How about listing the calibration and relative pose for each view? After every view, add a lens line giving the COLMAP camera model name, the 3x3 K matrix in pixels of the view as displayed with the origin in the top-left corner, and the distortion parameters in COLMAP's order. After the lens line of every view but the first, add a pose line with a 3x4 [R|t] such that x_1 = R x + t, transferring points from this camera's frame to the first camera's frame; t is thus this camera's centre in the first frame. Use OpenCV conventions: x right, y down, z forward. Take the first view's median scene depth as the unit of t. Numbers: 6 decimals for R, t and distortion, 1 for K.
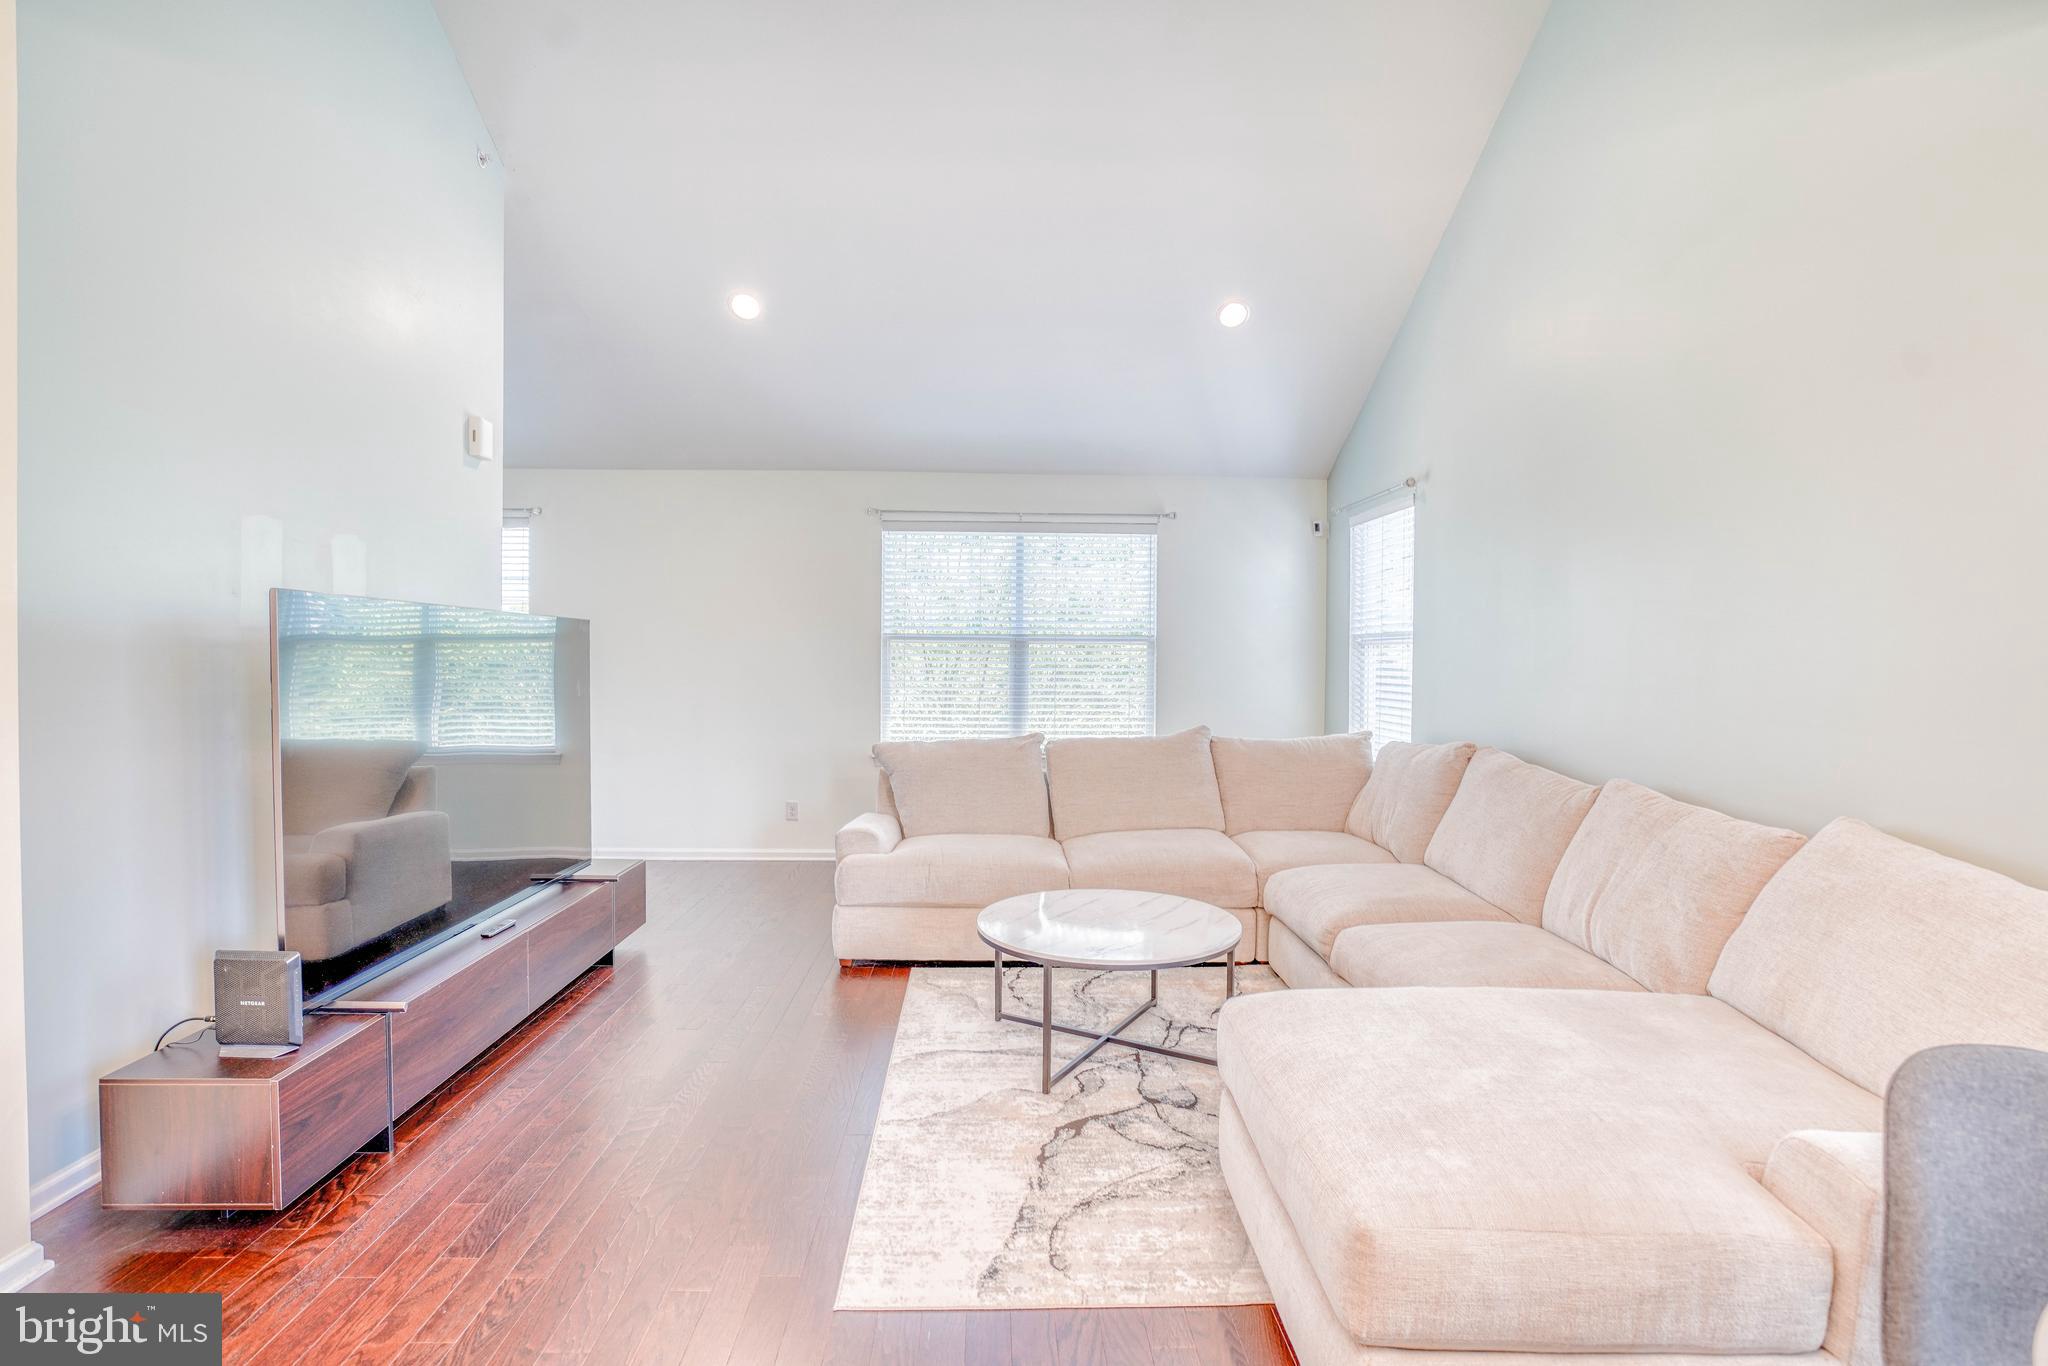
lens RADIAL K [[964.8, 0, 1025.5], [0, 964.8, 682.3], [0, 0, 1]] dist [-0.057202, 0.020871]
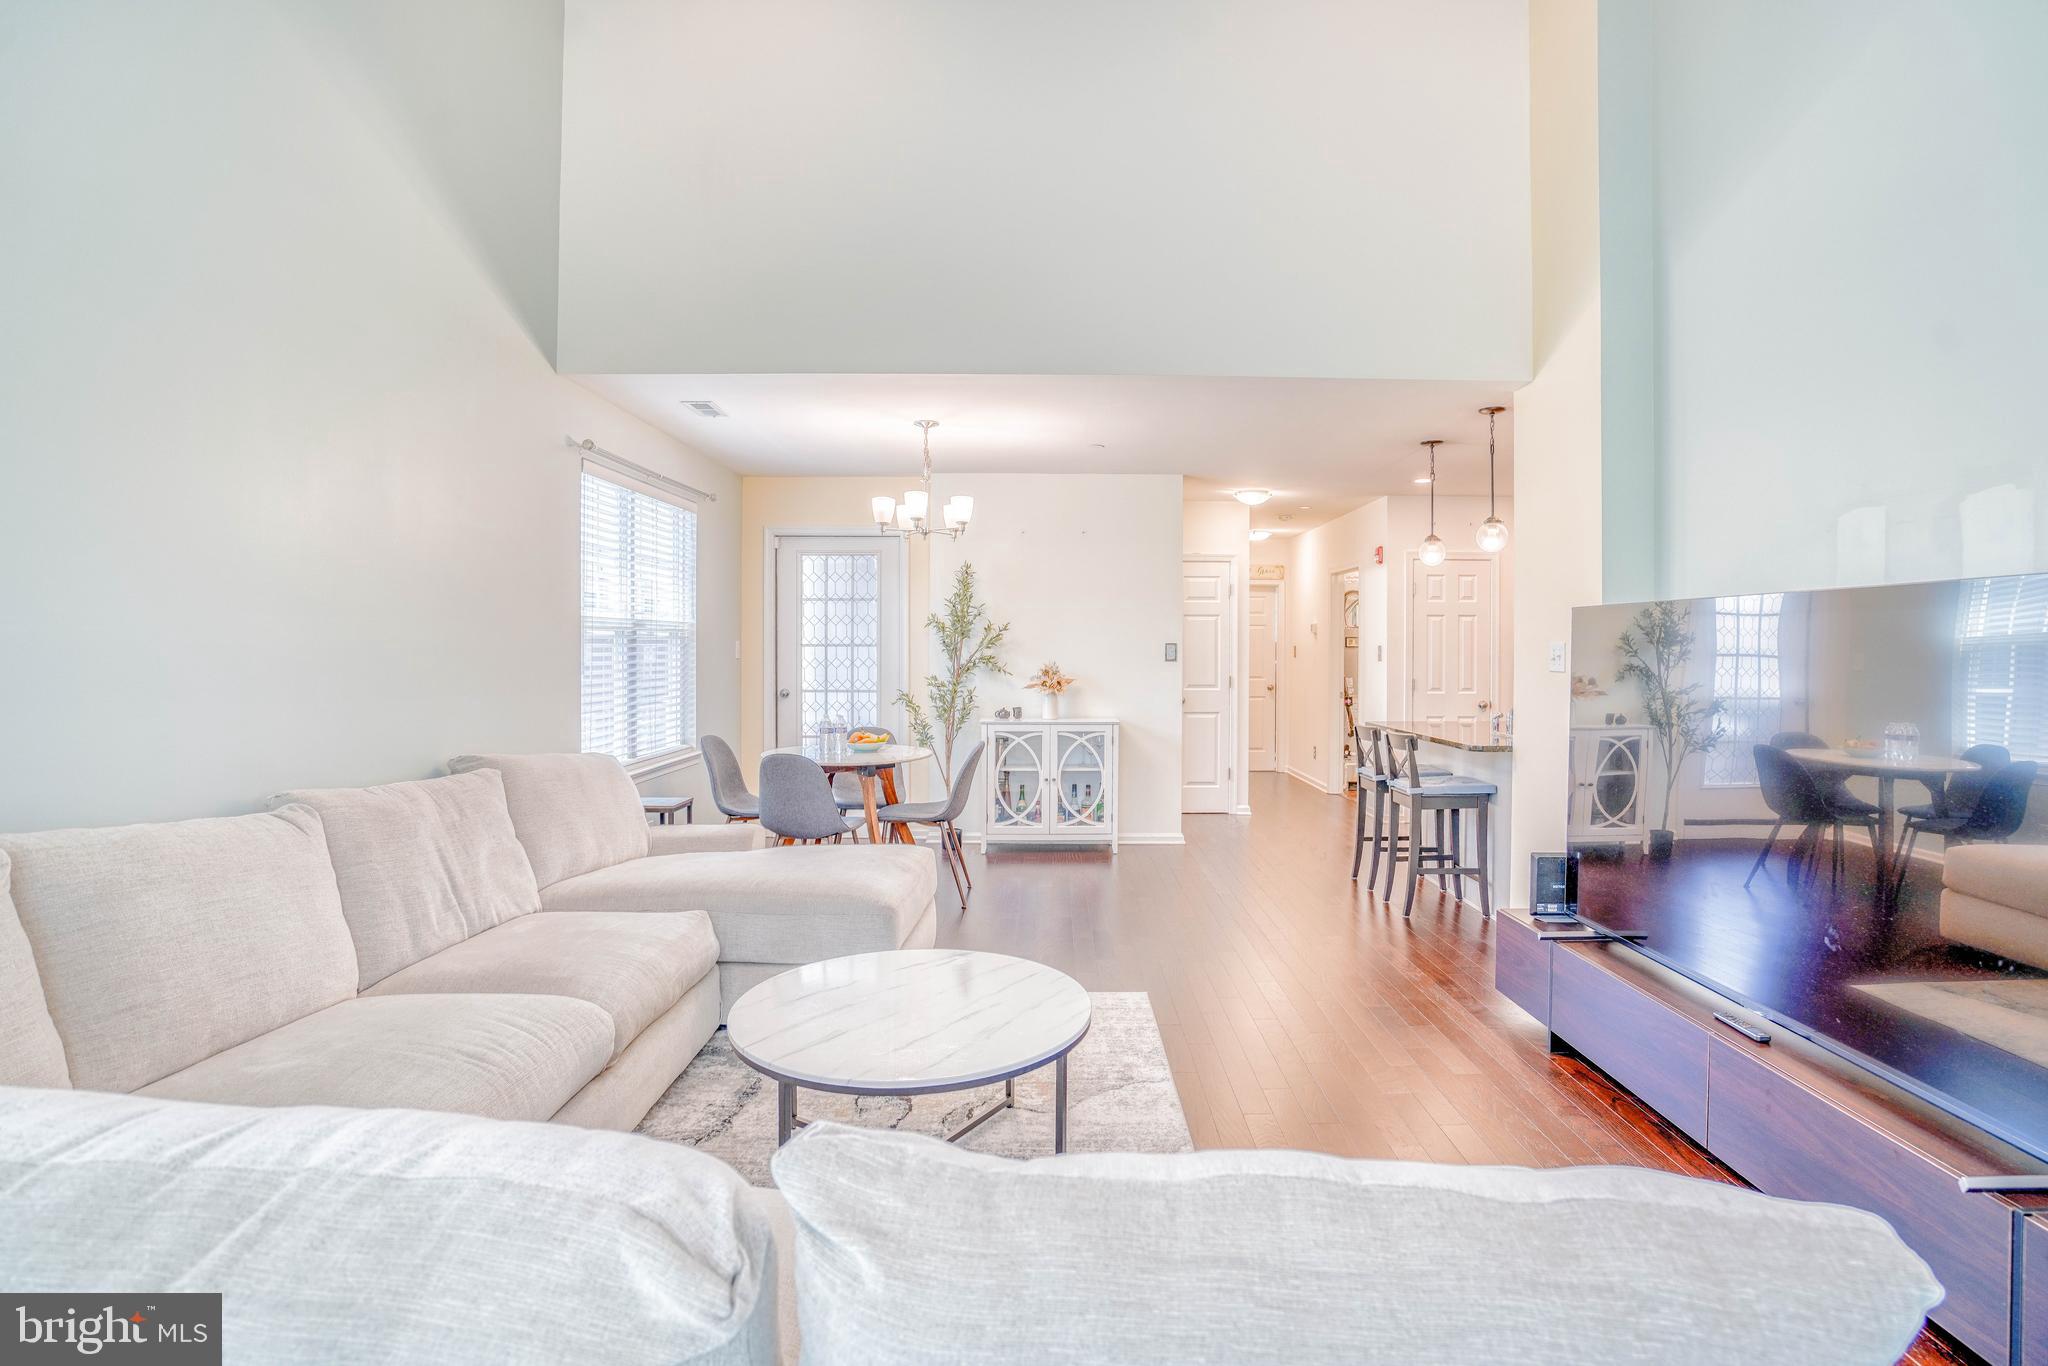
lens RADIAL K [[1024.2, 0, 1024.8], [0, 1024.2, 647.0], [0, 0, 1]] dist [-0.050269, 0.004142]
pose [[-0.998340, -0.010775, 0.056579, -0.046678], [-0.008942, 0.999430, 0.032553, -0.066501], [-0.056897, 0.031993, -0.997867, 2.113616]]
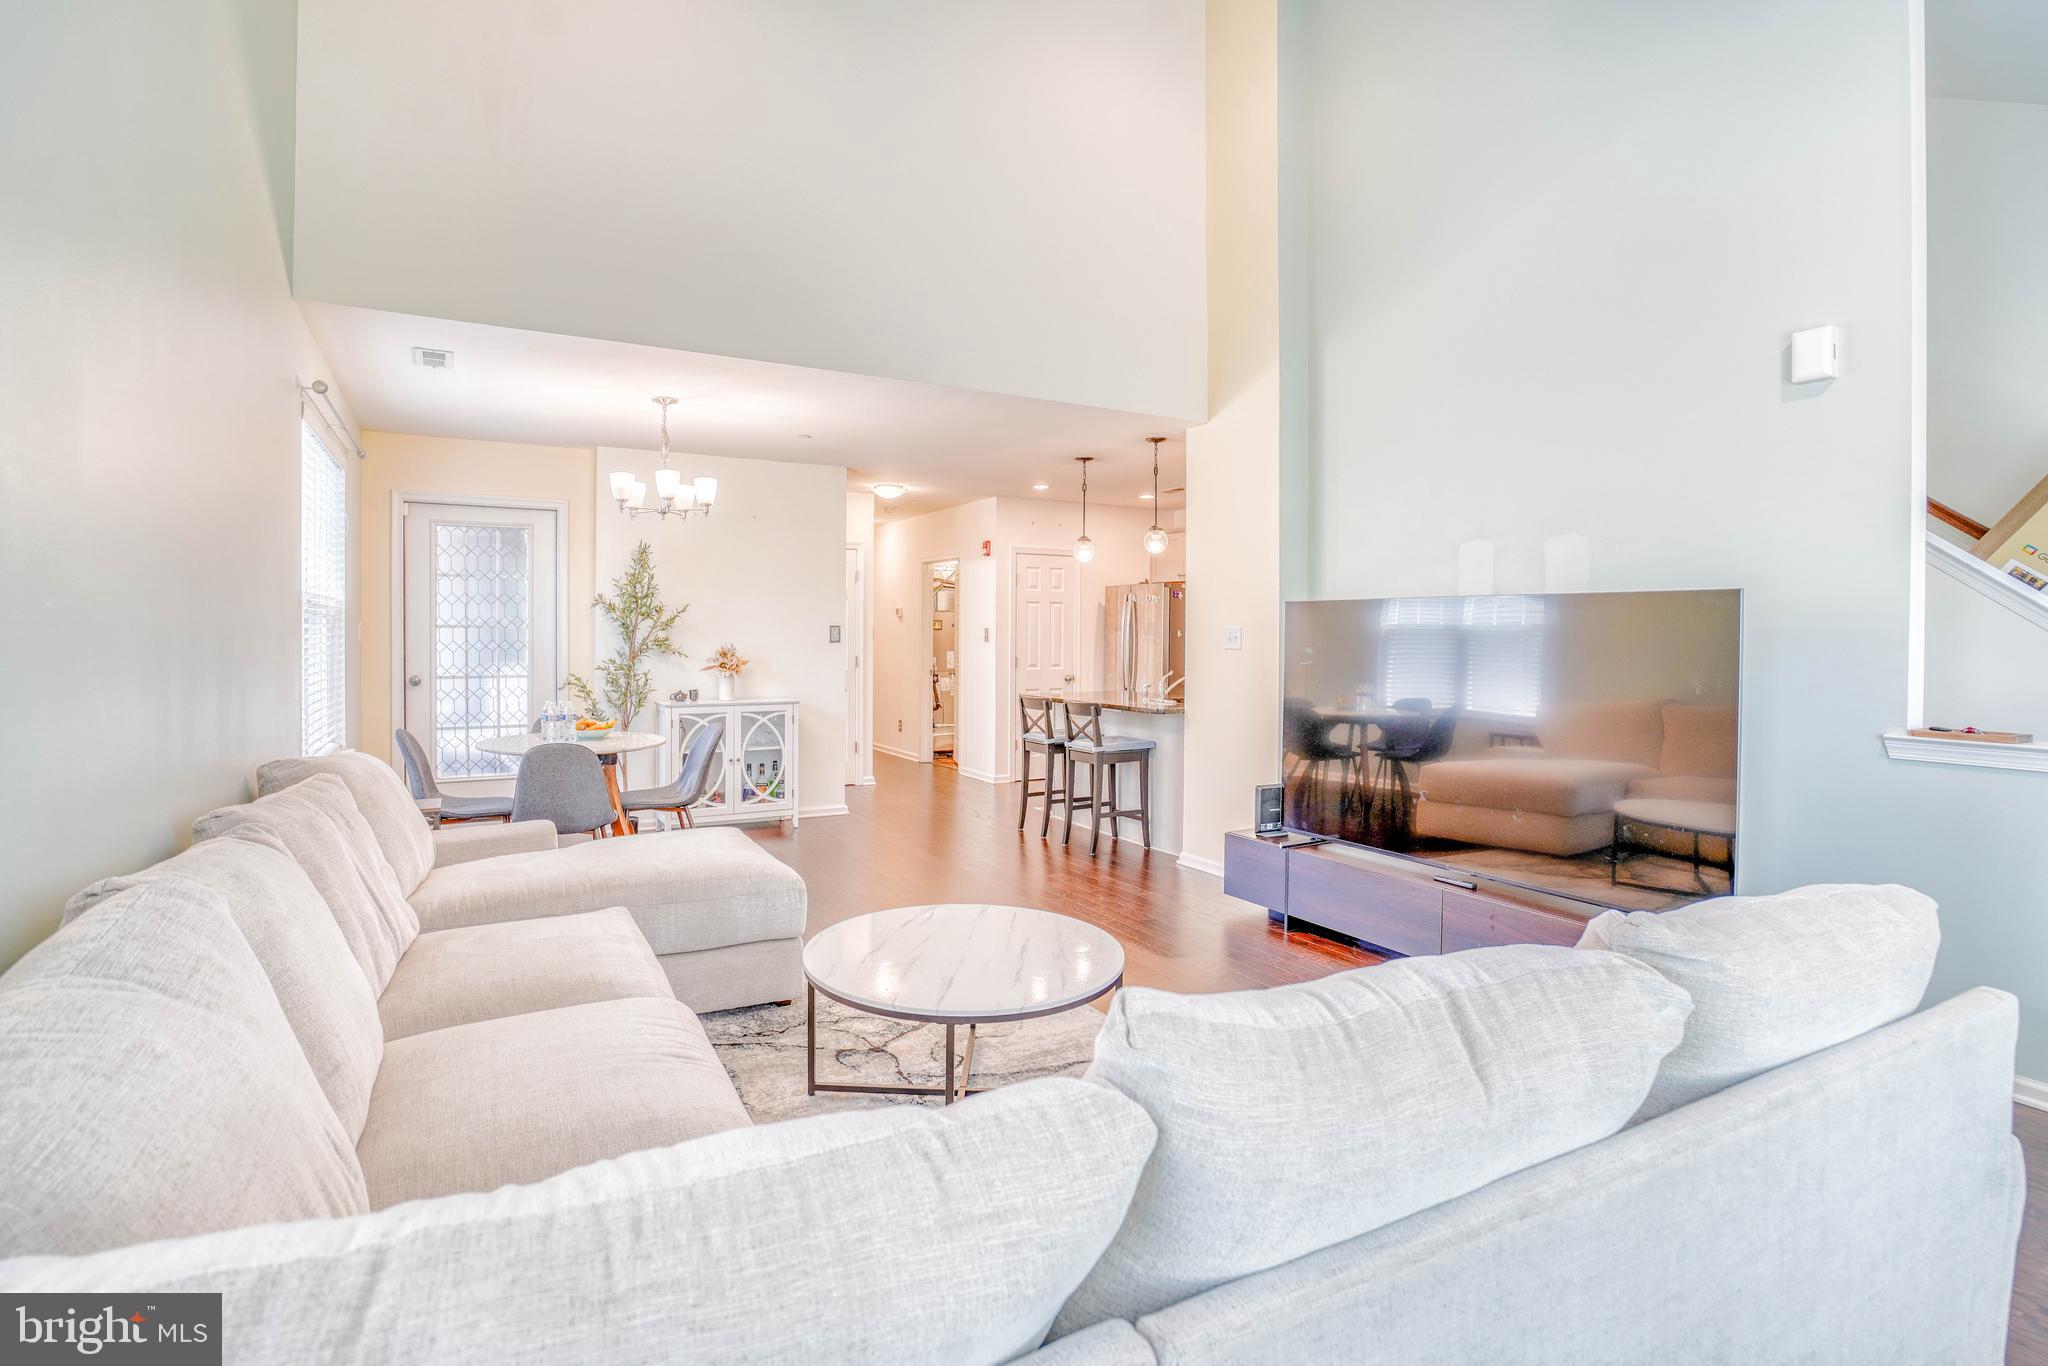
lens RADIAL K [[1024.2, 0, 963.6], [0, 1024.2, 643.0], [0, 0, 1]] dist [-0.050269, 0.004142]
pose [[-0.902436, -0.007679, -0.430756, 0.559942], [-0.026369, 0.998951, 0.037435, -0.060955], [0.430017, 0.045142, -0.901692, 2.127457]]
